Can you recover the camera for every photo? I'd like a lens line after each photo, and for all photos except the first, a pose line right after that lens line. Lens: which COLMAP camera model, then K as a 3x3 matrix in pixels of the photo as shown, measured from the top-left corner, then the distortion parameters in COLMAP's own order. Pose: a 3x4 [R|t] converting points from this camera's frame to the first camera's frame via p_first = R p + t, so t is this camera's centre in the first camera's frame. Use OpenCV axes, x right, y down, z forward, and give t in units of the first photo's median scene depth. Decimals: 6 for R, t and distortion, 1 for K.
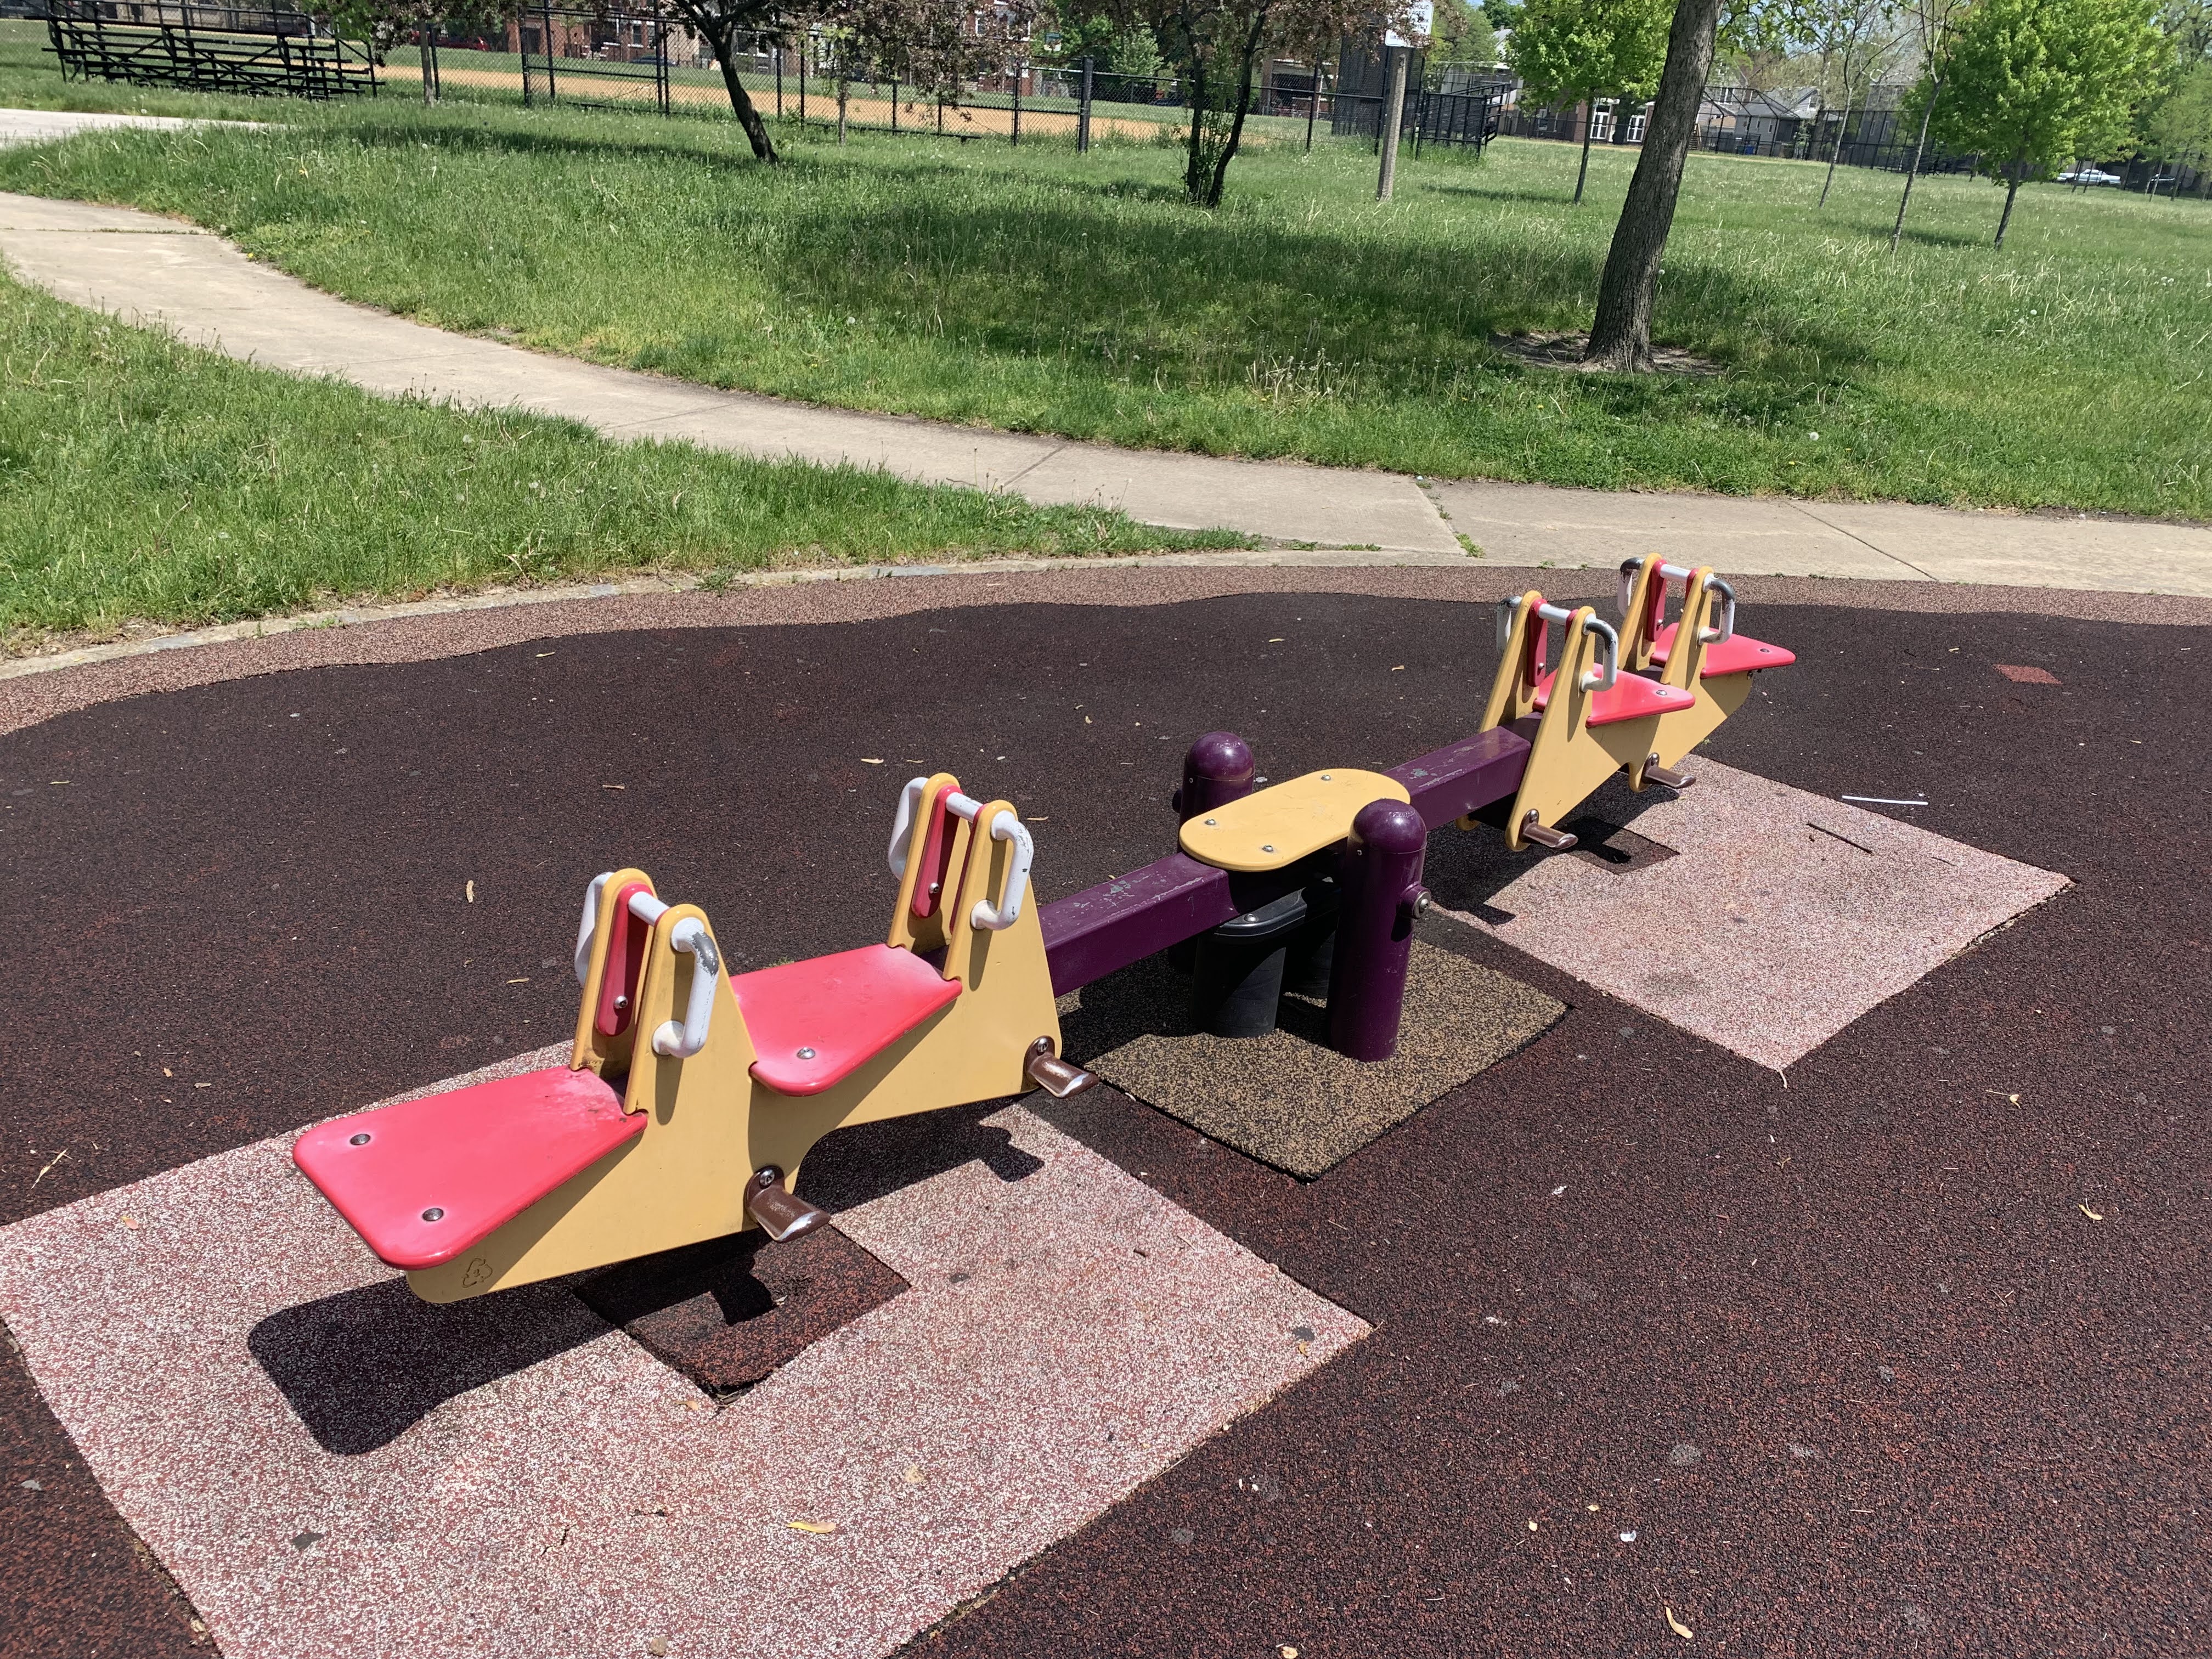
lens RADIAL K [[1712.7, 0, 1106.0], [0, 1712.7, 829.5], [0, 0, 1]] dist [0.046684, -0.041106]
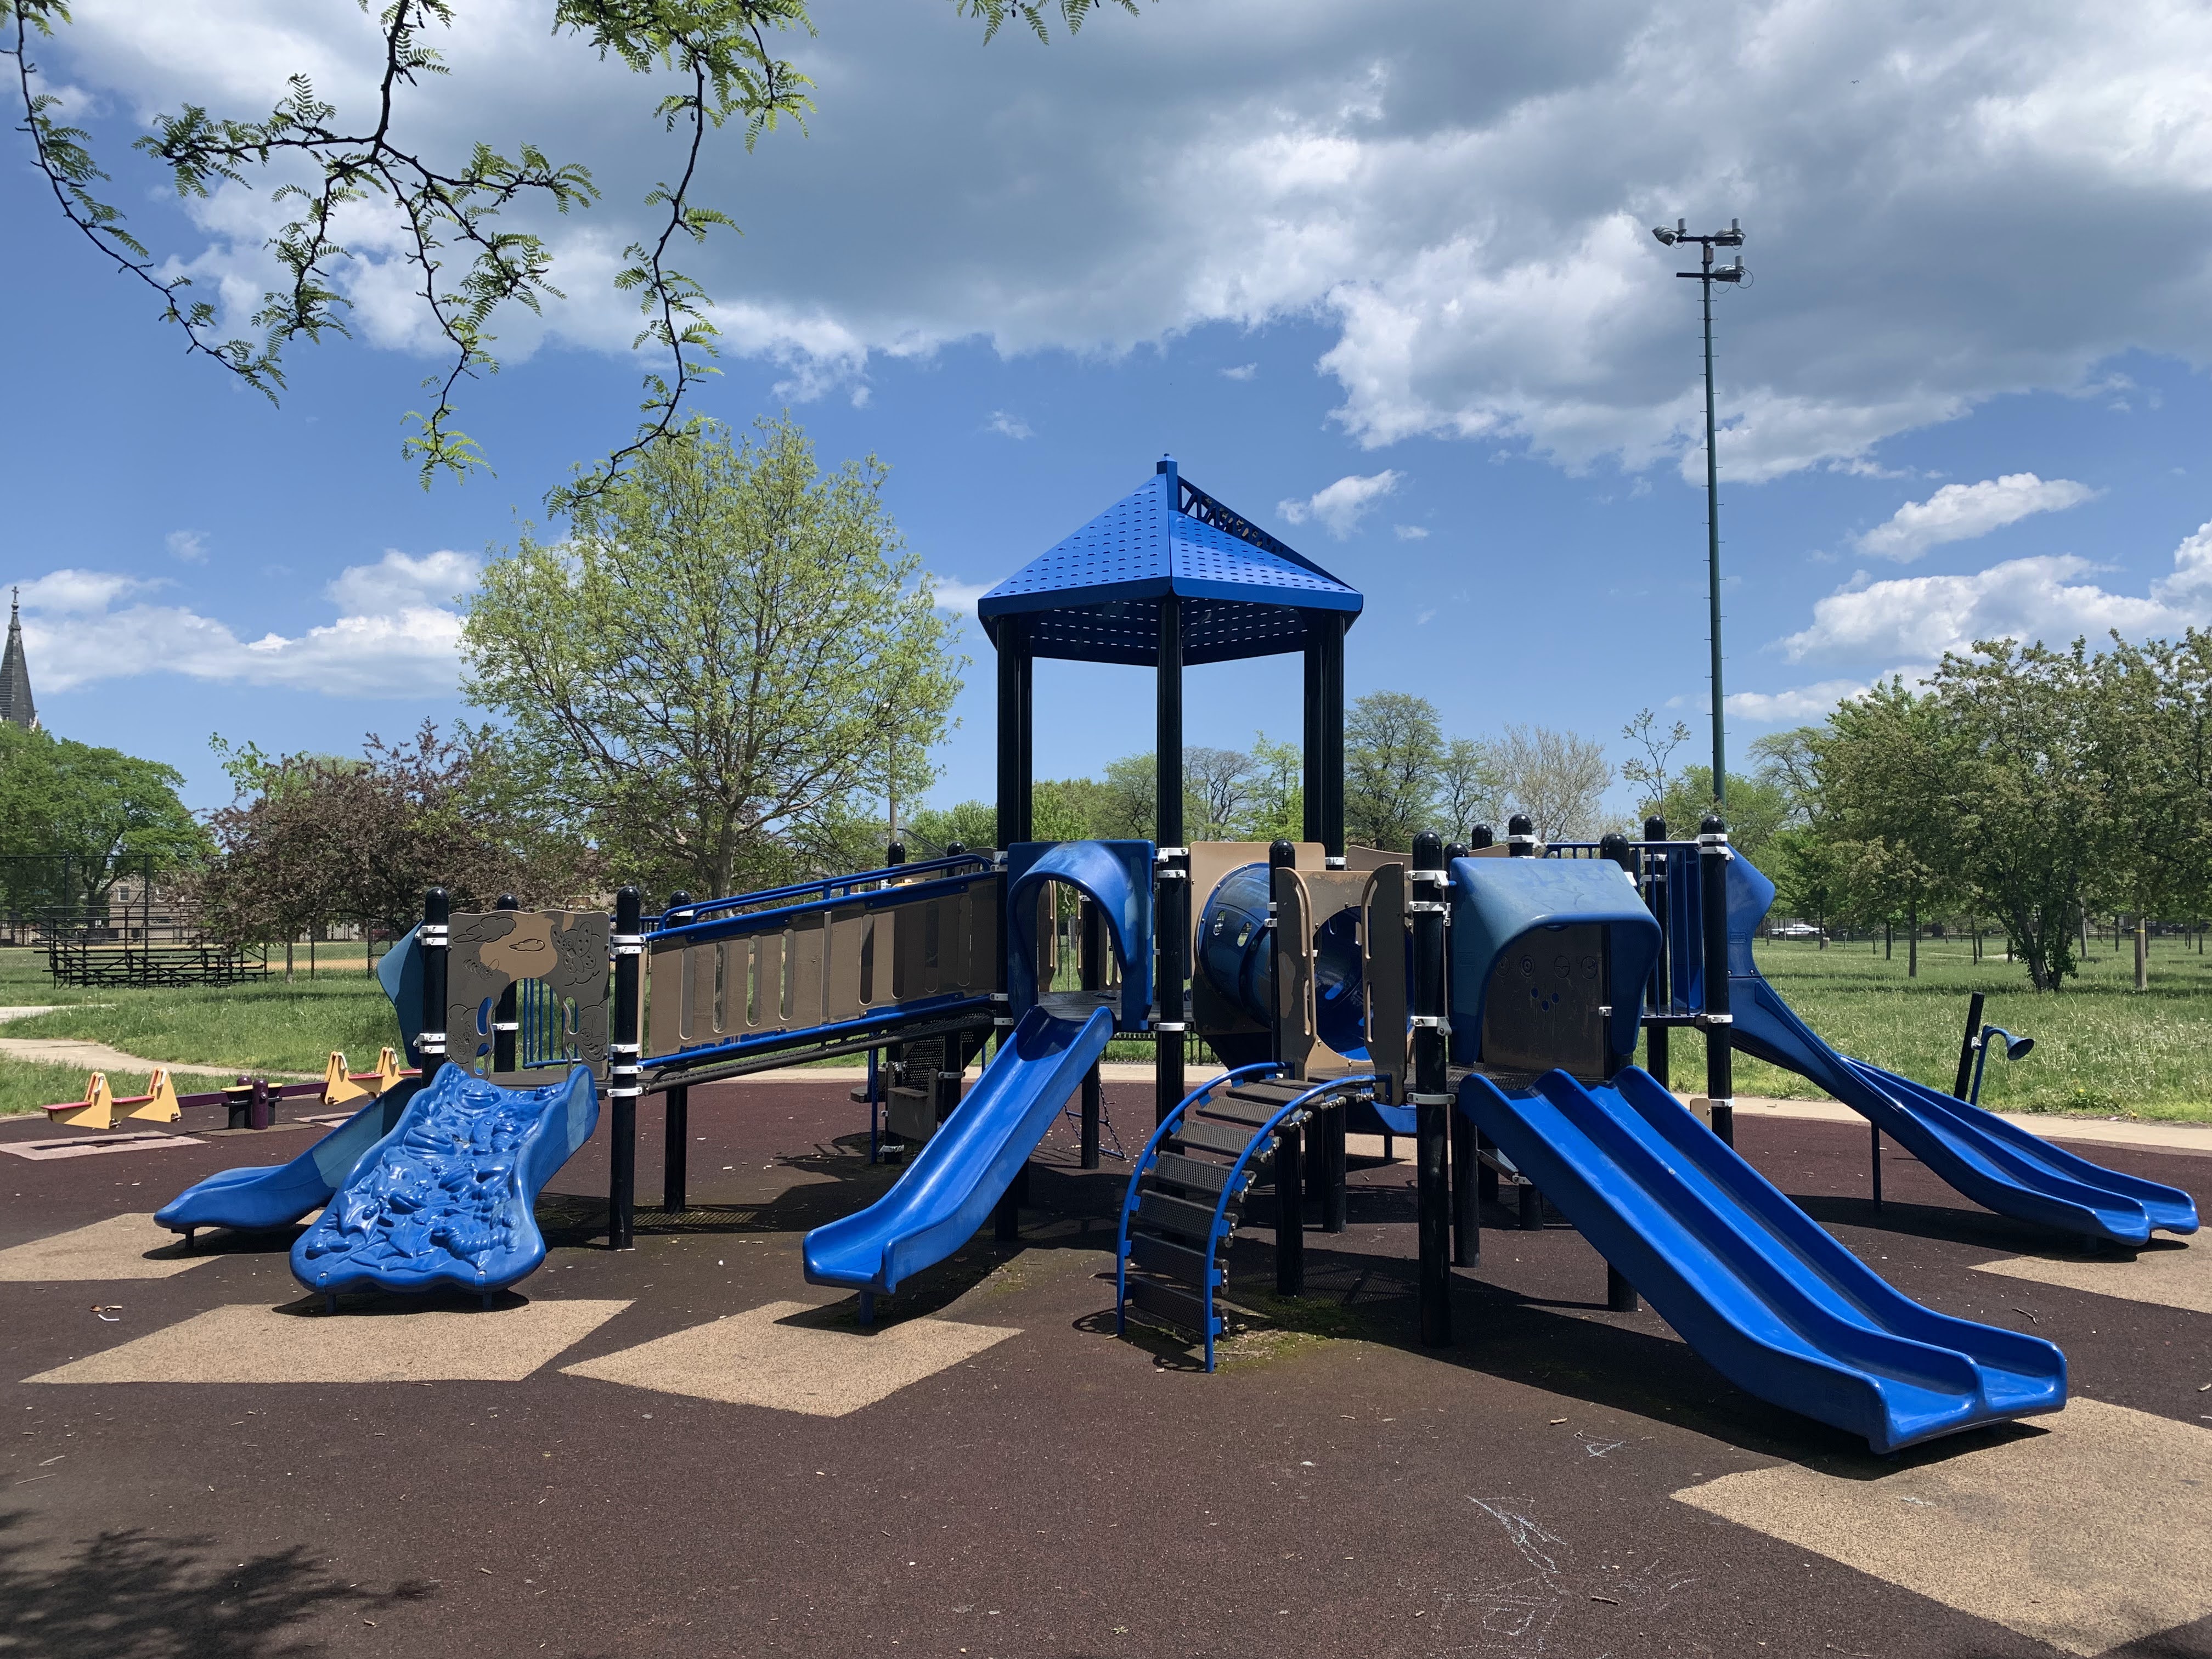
lens RADIAL K [[1712.7, 0, 1106.0], [0, 1712.7, 829.5], [0, 0, 1]] dist [0.046684, -0.041106]
pose [[0.996401, -0.073709, 0.041851, 0.266037], [0.084619, 0.893604, -0.440807, 0.191615], [-0.004906, 0.442762, 0.896626, -0.428927]]
